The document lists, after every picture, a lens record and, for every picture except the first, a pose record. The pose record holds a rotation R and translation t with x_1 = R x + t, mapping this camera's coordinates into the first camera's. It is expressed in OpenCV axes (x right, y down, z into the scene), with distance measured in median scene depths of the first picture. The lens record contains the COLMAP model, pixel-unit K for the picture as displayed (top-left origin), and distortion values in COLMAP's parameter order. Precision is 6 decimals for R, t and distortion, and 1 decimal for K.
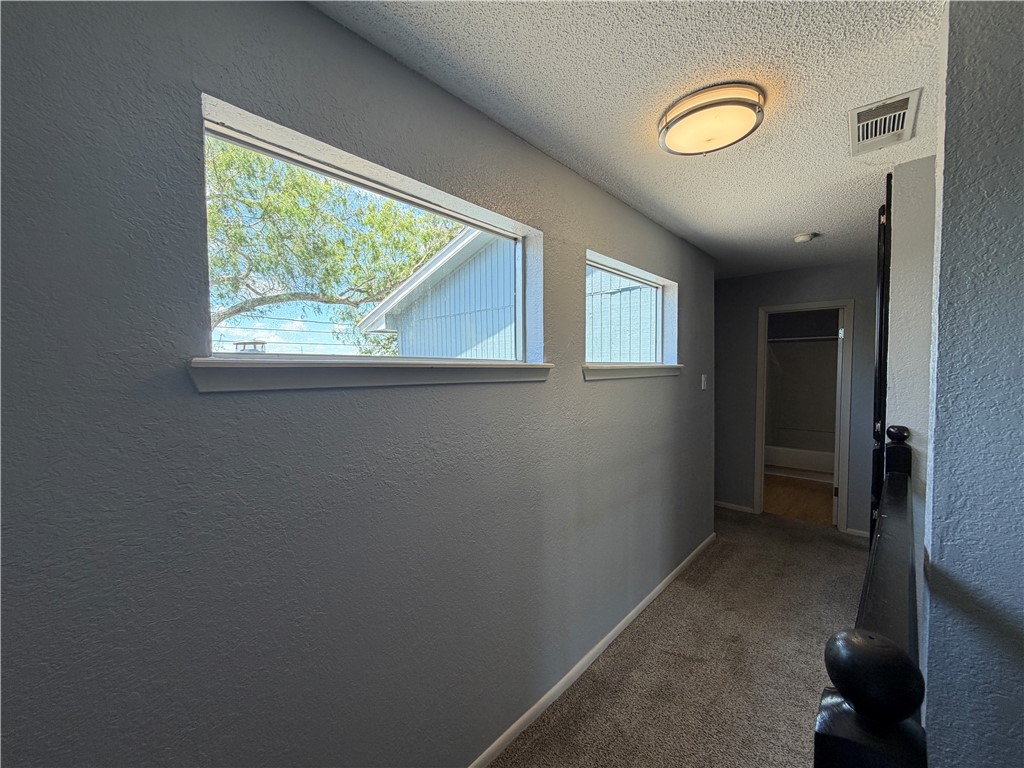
lens RADIAL K [[408.5, 0, 509.1], [0, 408.5, 383.8], [0, 0, 1]] dist [0.000611, 0.000051]
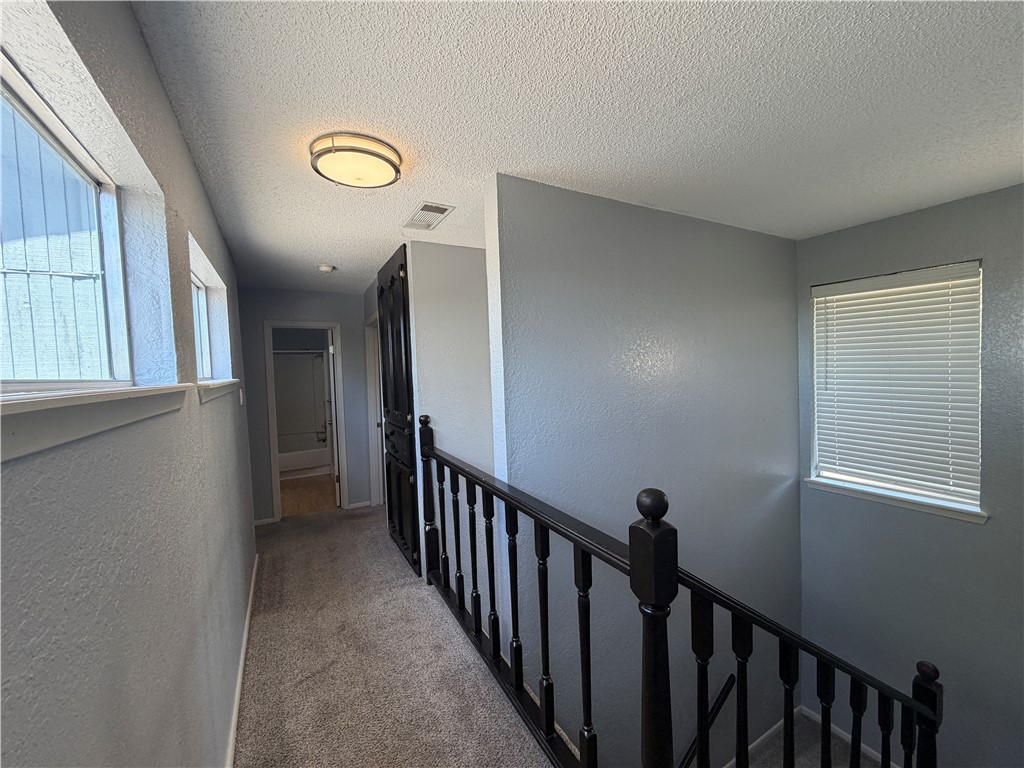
lens RADIAL K [[408.5, 0, 509.7], [0, 408.5, 384.2], [0, 0, 1]] dist [0.000611, 0.000051]
pose [[0.316479, -0.045316, 0.947517, -0.258529], [0.067562, 0.997398, 0.025136, -0.019254], [-0.946191, 0.056061, 0.318717, 0.155451]]
